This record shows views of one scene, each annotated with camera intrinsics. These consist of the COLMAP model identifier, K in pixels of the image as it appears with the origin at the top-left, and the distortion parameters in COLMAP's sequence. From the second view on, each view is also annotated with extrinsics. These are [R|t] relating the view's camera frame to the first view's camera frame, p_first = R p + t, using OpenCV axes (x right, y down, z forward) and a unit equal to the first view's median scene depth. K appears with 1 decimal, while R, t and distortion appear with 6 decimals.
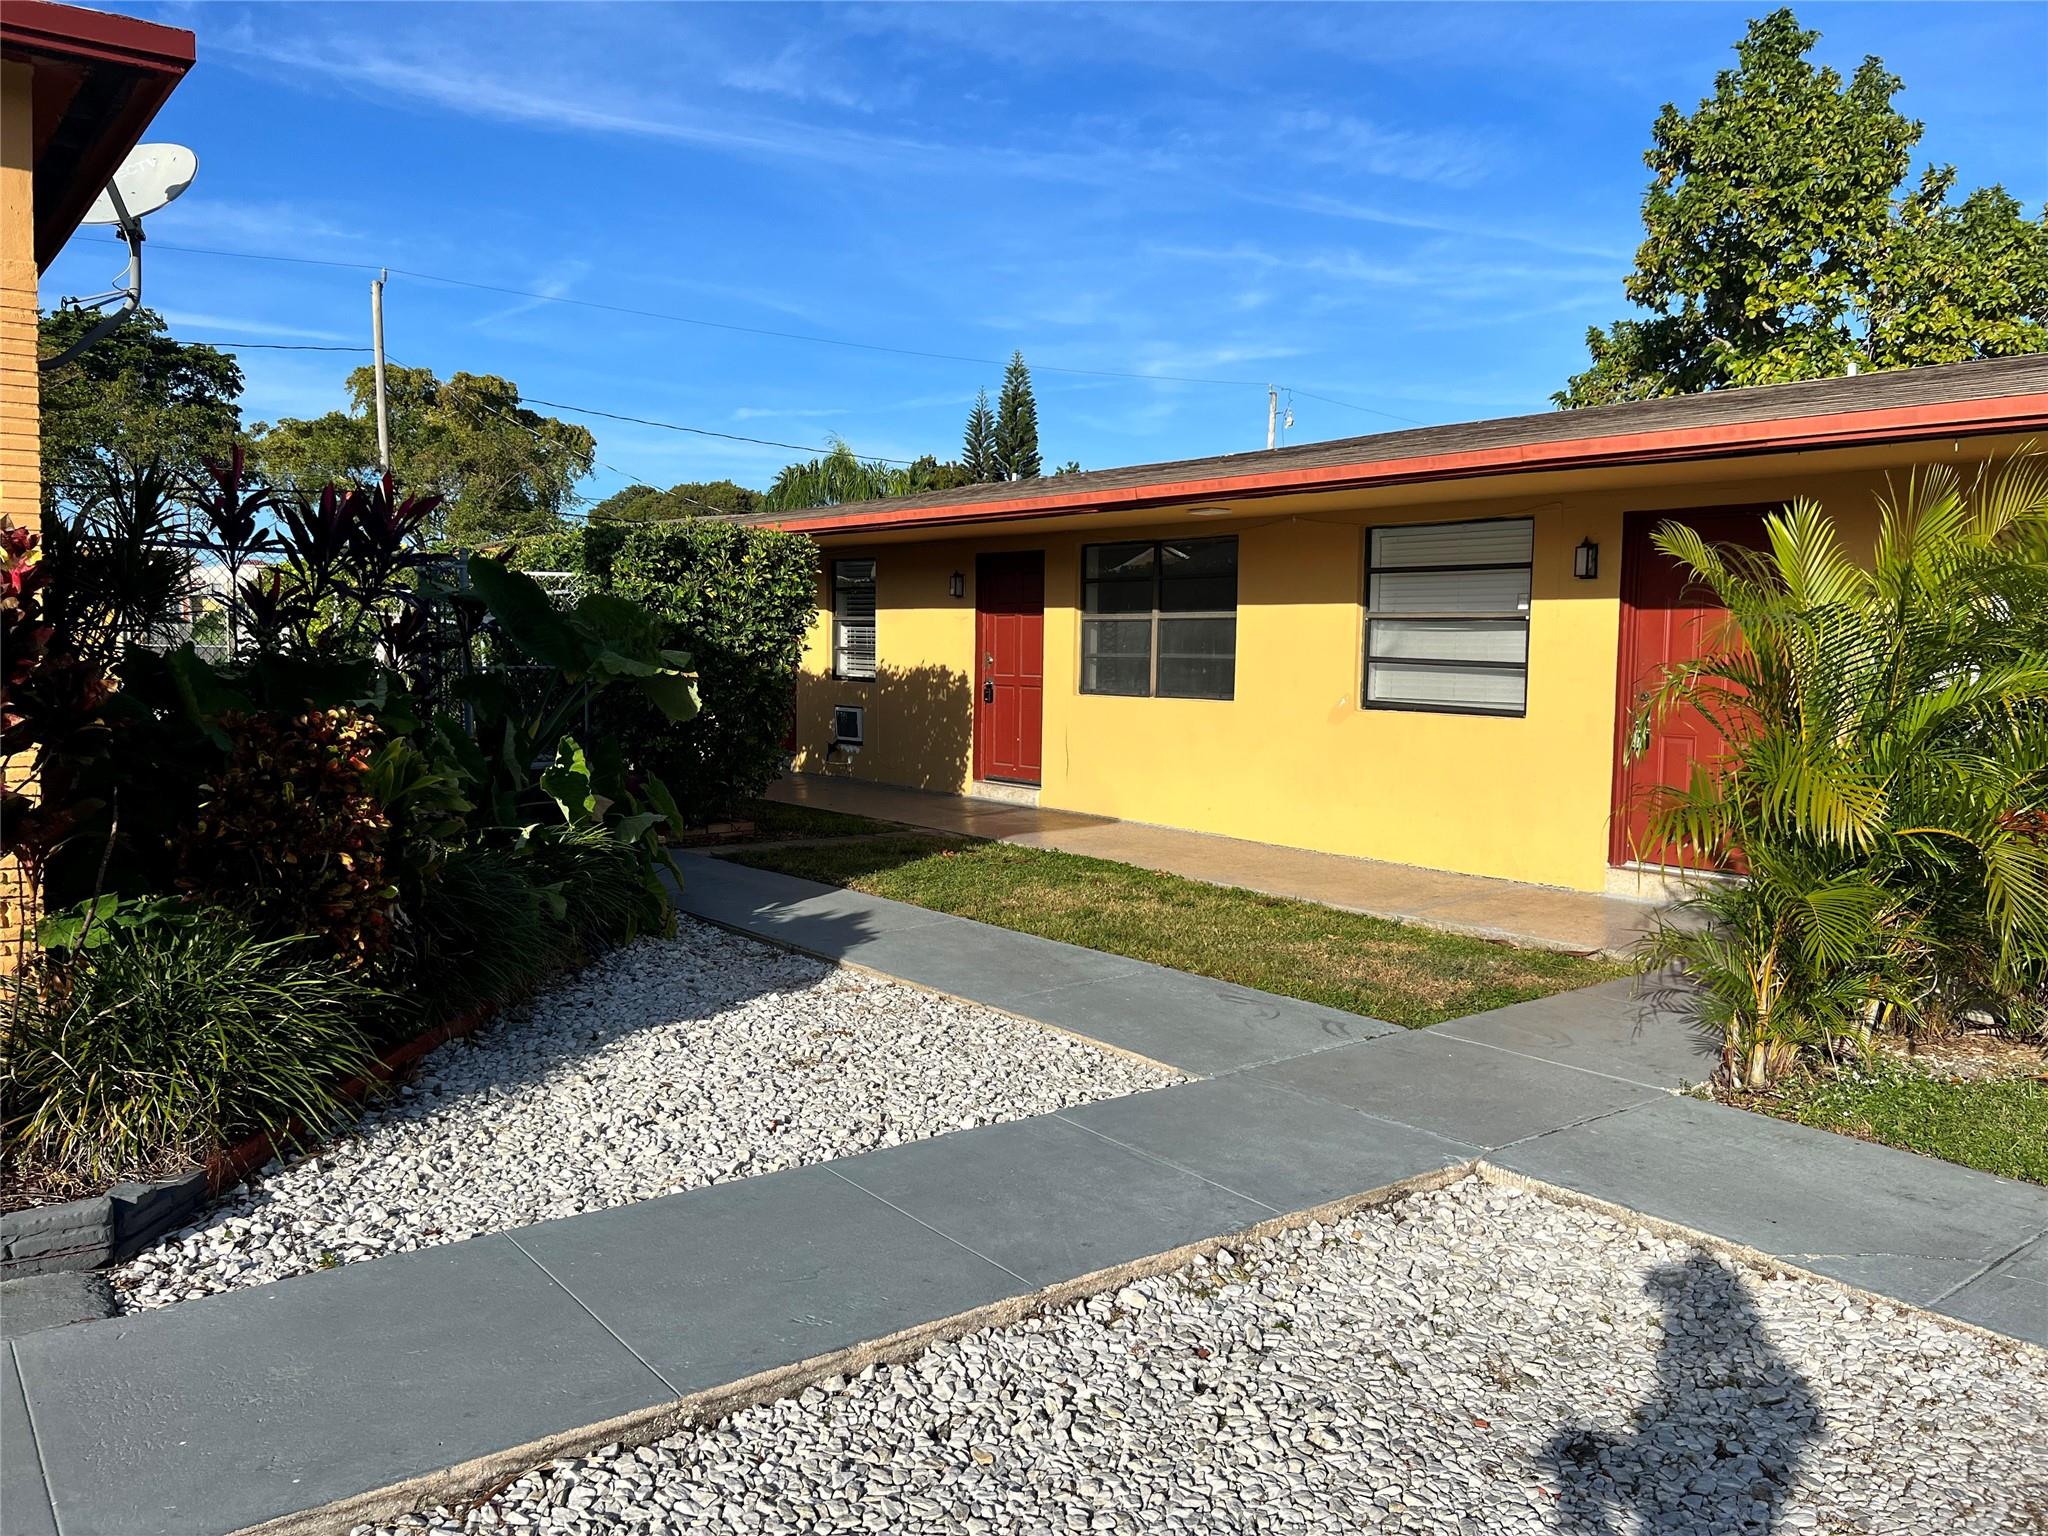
lens RADIAL K [[1602.5, 0, 965.1], [0, 1602.5, 795.0], [0, 0, 1]] dist [0.070517, -0.098246]
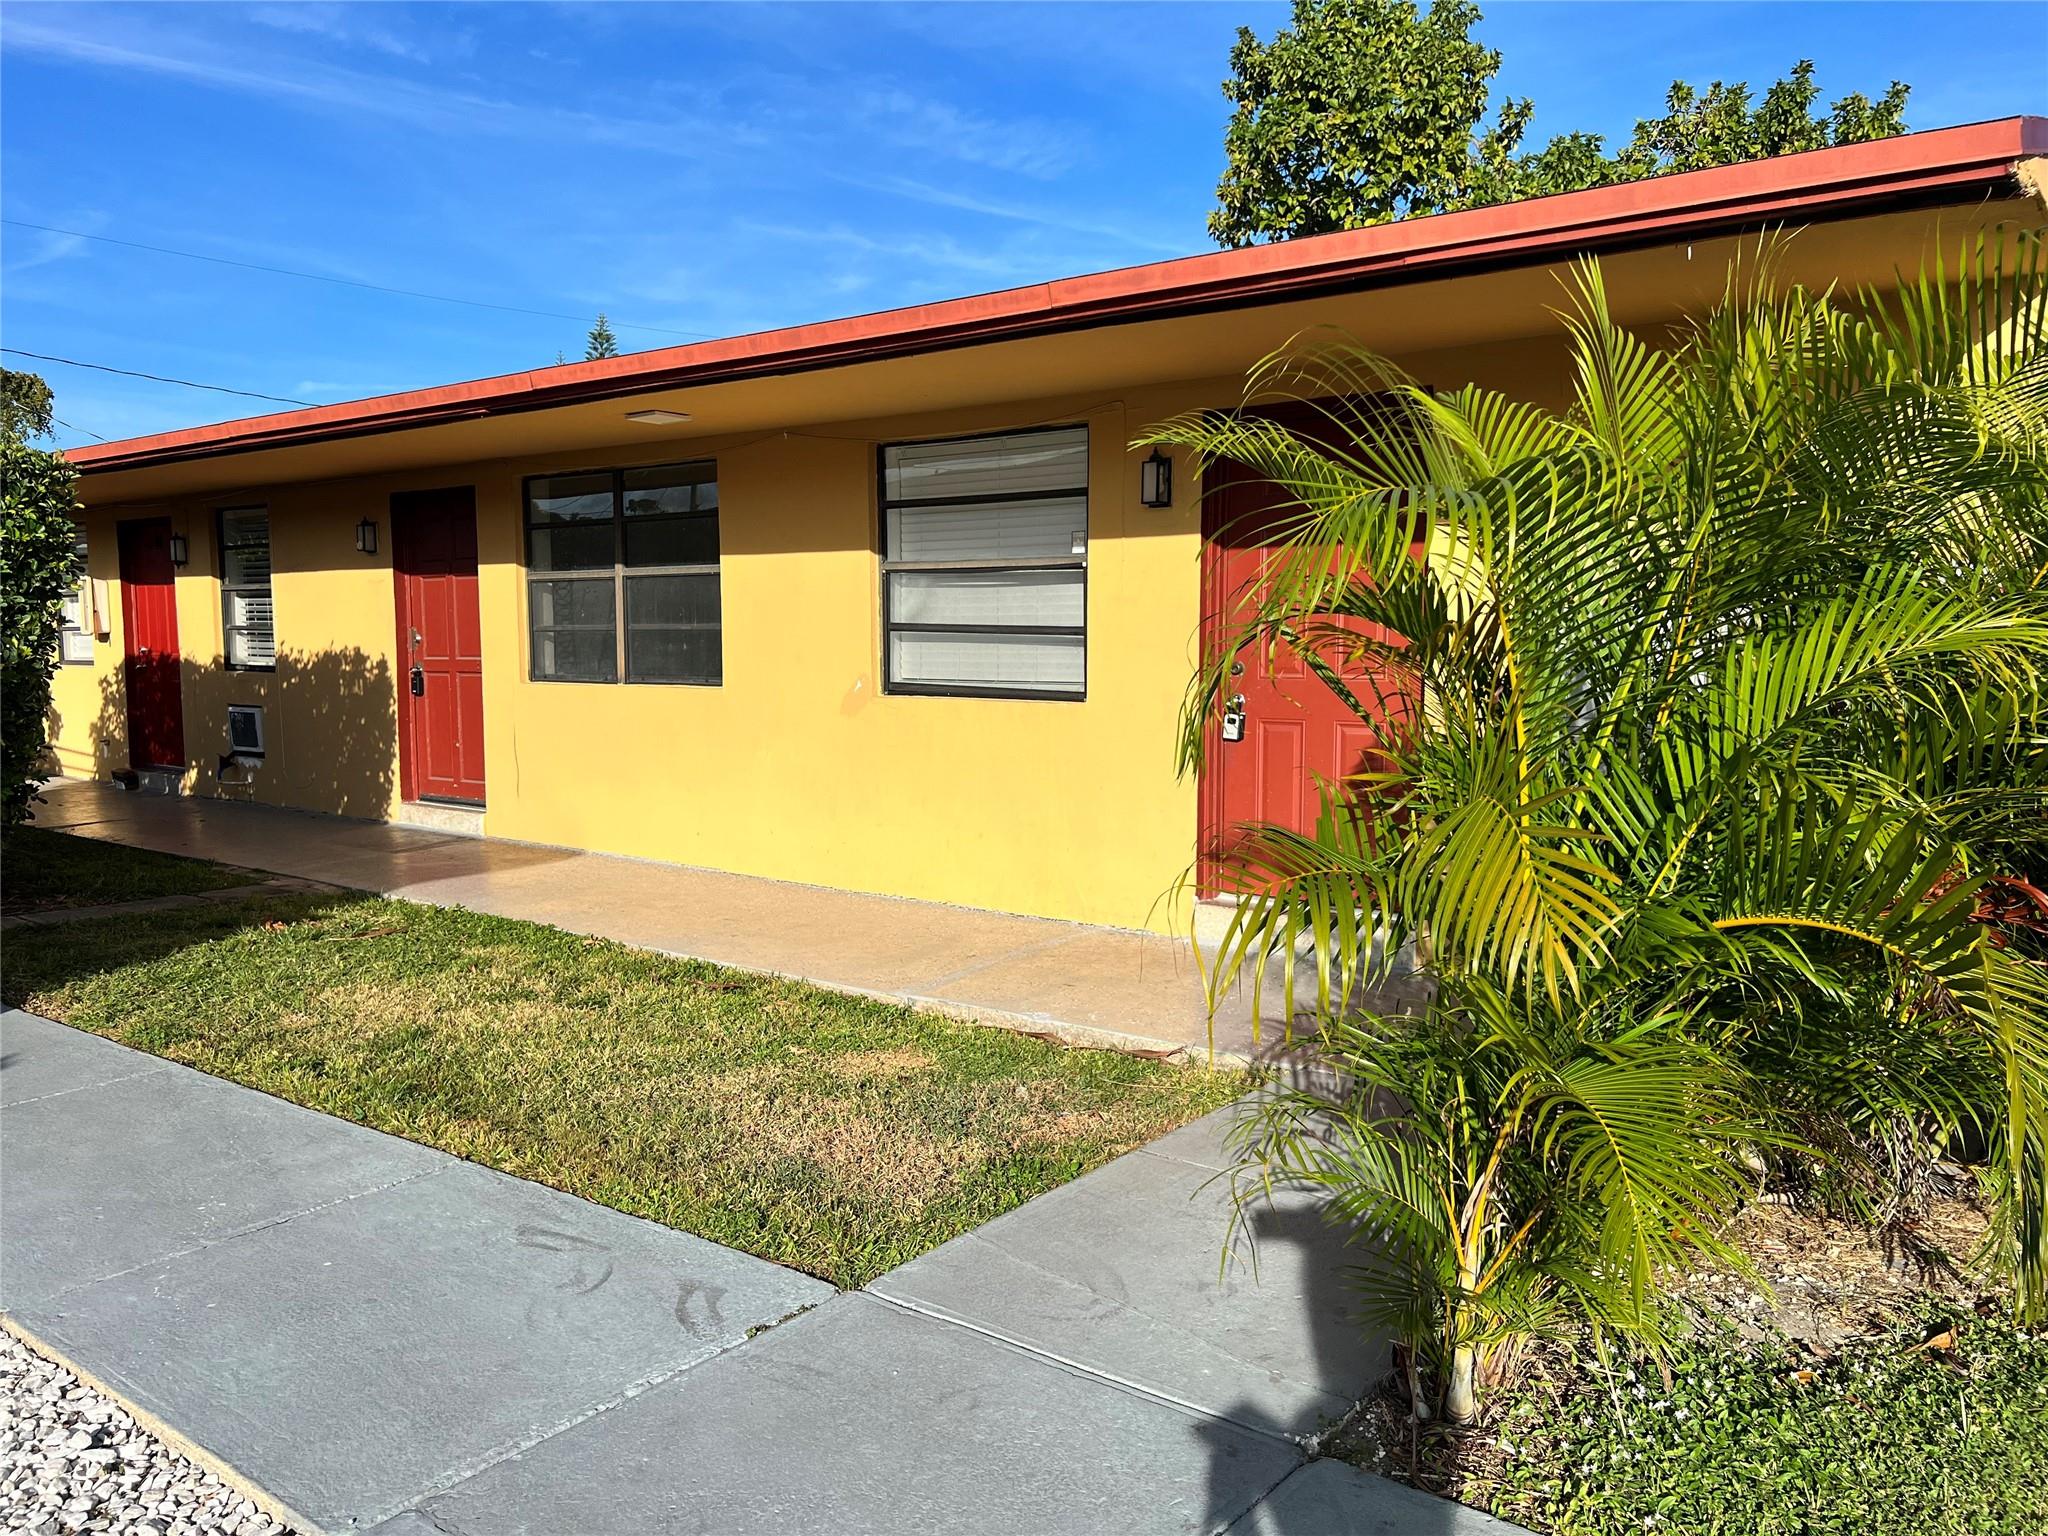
lens RADIAL K [[1602.5, 0, 951.5], [0, 1602.5, 795.5], [0, 0, 1]] dist [0.070517, -0.098246]
pose [[0.974897, -0.031980, 0.220346, 0.088737], [0.031714, 0.999486, 0.004744, -0.007455], [-0.220384, 0.002363, 0.975410, 0.214755]]
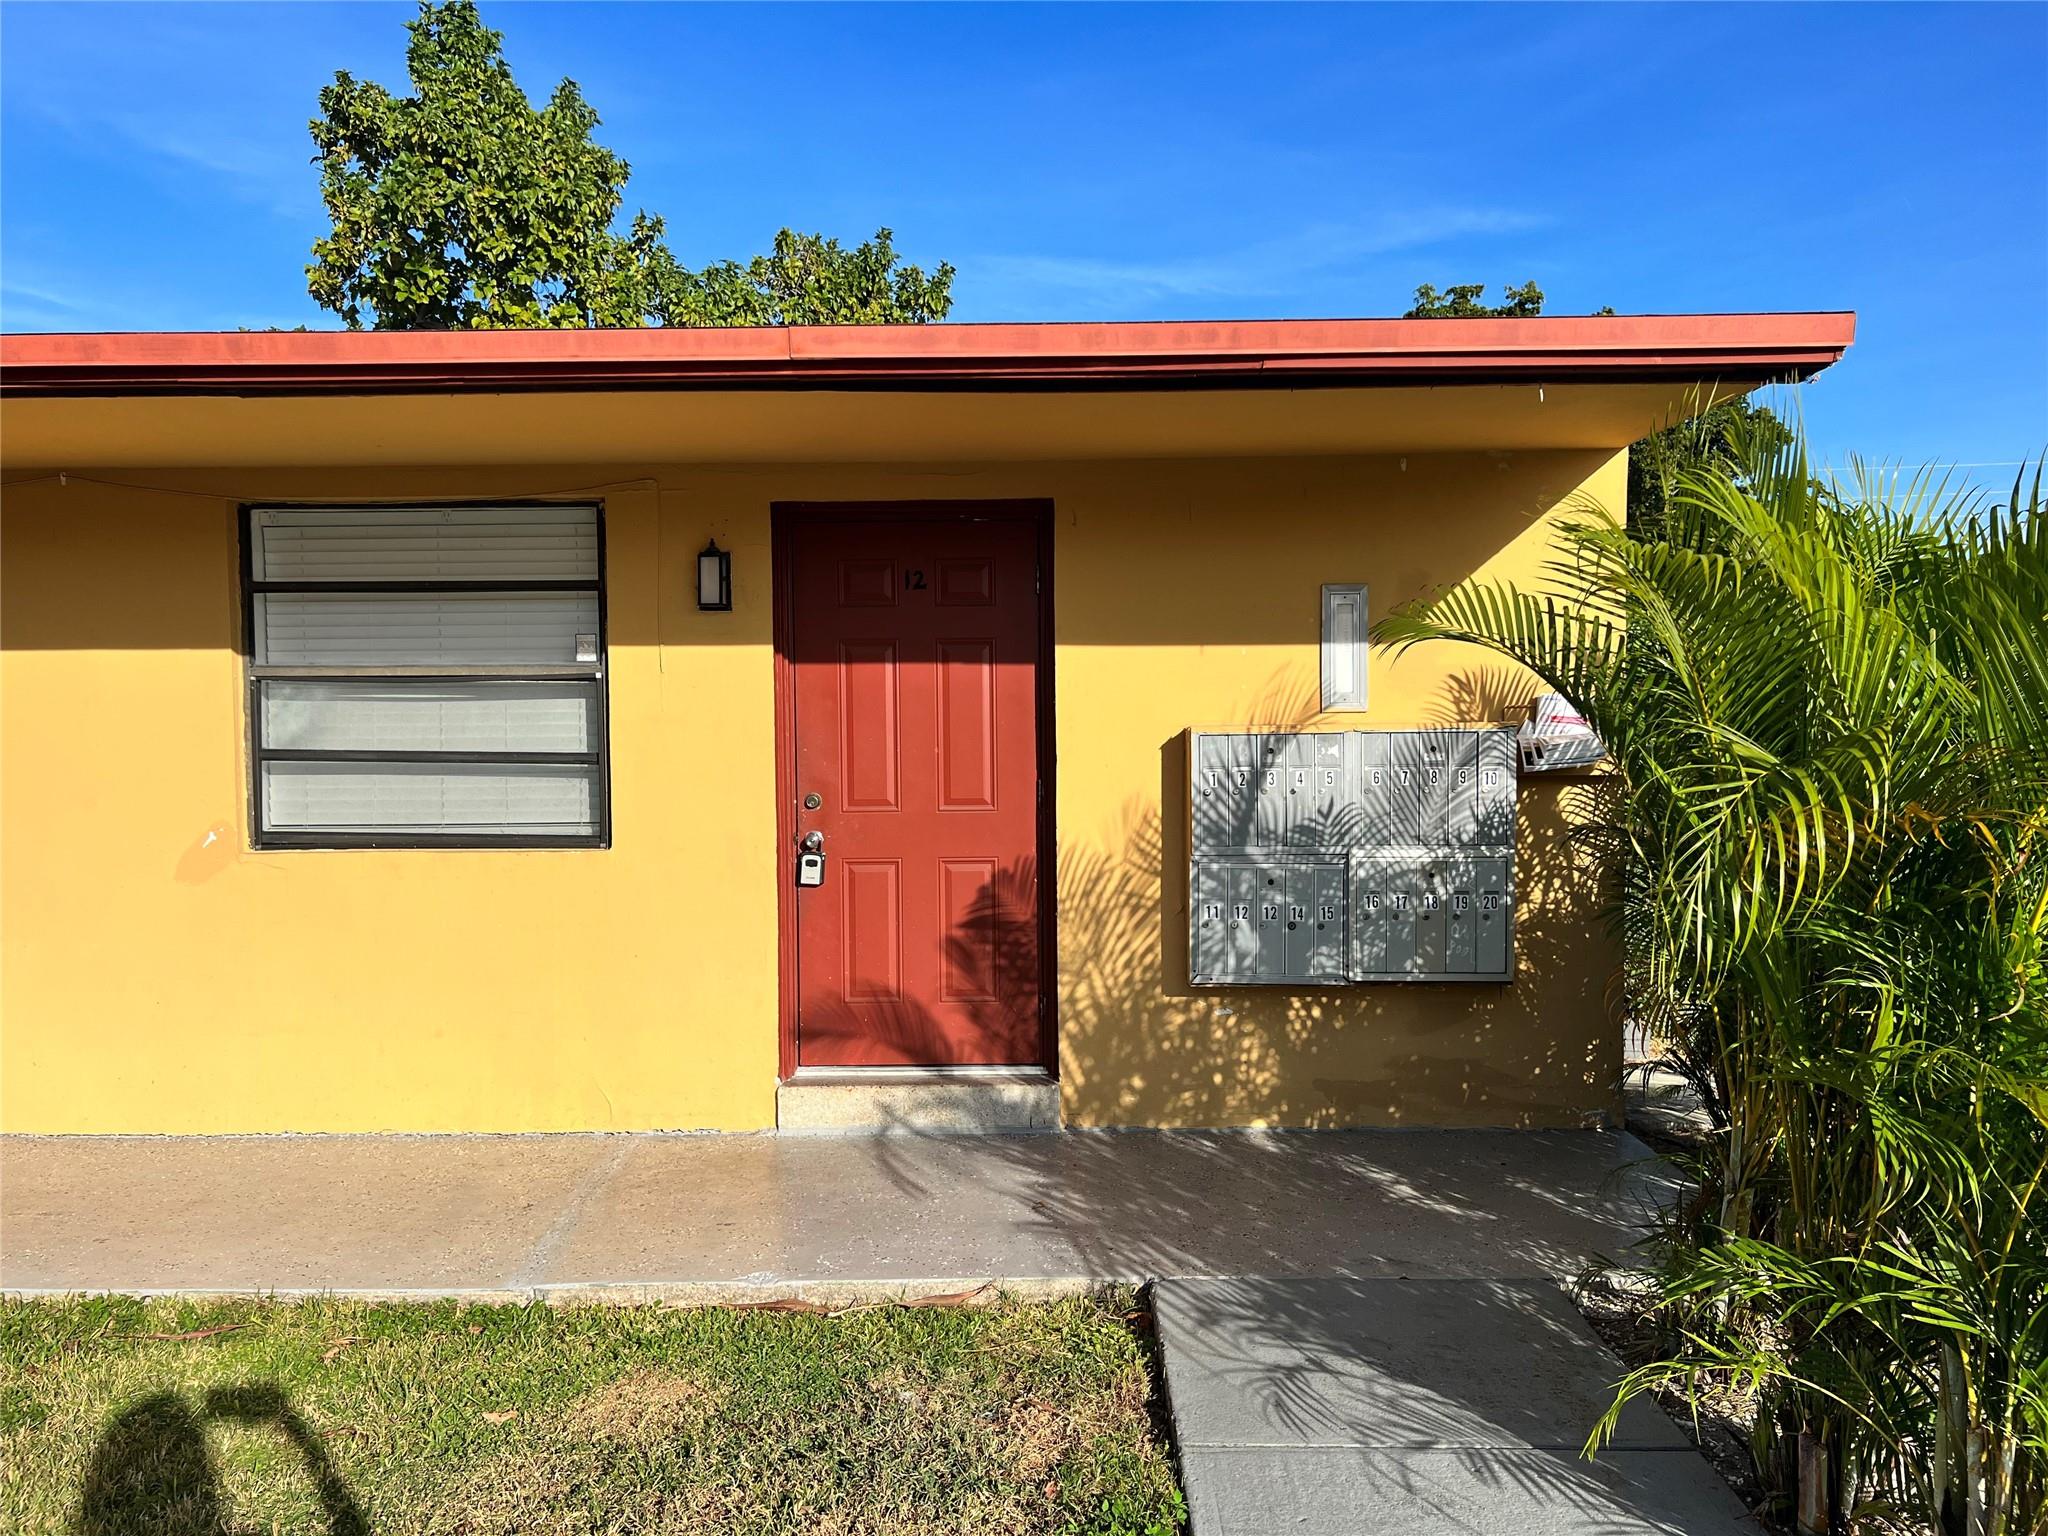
lens RADIAL K [[1602.5, 0, 1017.8], [0, 1602.5, 772.7], [0, 0, 1]] dist [0.070517, -0.098246]
pose [[0.618423, -0.036986, 0.784974, -0.010145], [0.092359, 0.995390, -0.025863, -0.032517], [-0.780399, 0.088493, 0.618988, 0.370808]]
